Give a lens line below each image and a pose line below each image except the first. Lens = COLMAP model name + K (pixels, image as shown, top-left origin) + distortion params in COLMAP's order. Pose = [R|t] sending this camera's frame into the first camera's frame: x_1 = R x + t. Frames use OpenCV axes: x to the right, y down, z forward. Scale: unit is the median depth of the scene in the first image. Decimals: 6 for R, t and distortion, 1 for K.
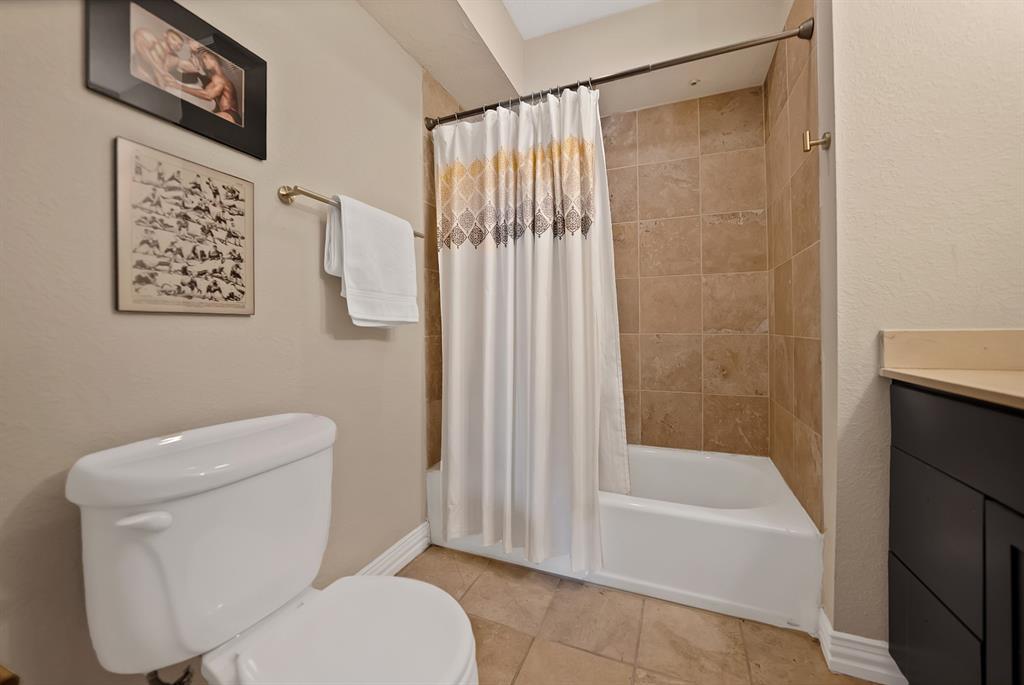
lens RADIAL K [[367.6, 0, 513.8], [0, 367.6, 330.1], [0, 0, 1]] dist [-0.026717, 0.004435]
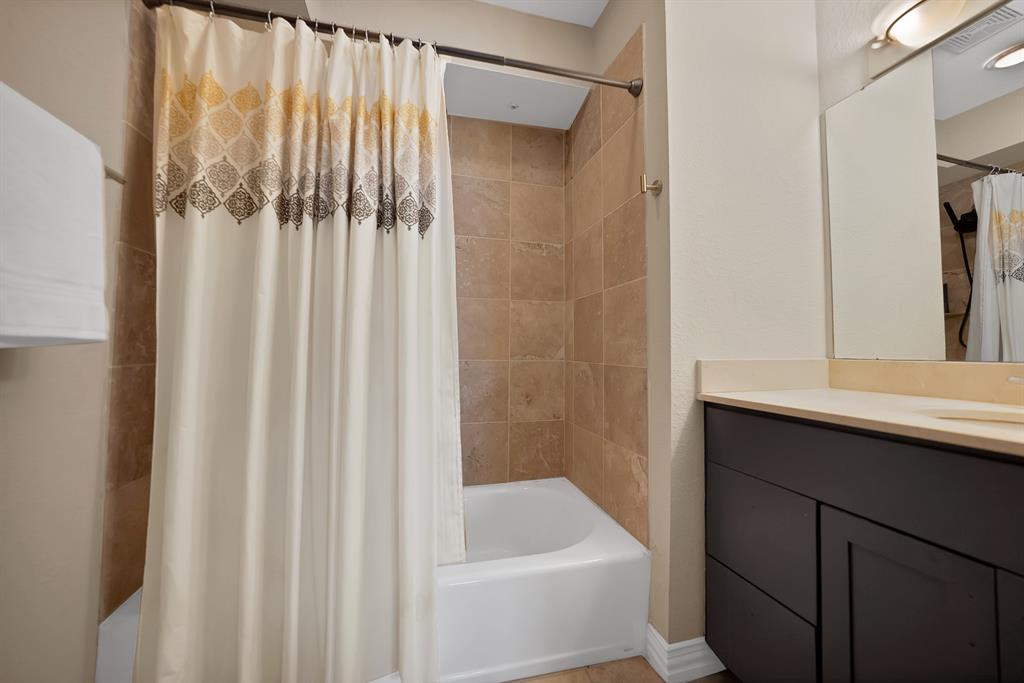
lens RADIAL K [[376.6, 0, 513.5], [0, 376.6, 333.9], [0, 0, 1]] dist [-0.031958, 0.007048]
pose [[0.801783, 0.039700, 0.596295, -0.101800], [-0.008788, 0.998466, -0.054659, -0.007224], [-0.597551, 0.038584, 0.800902, 0.241733]]
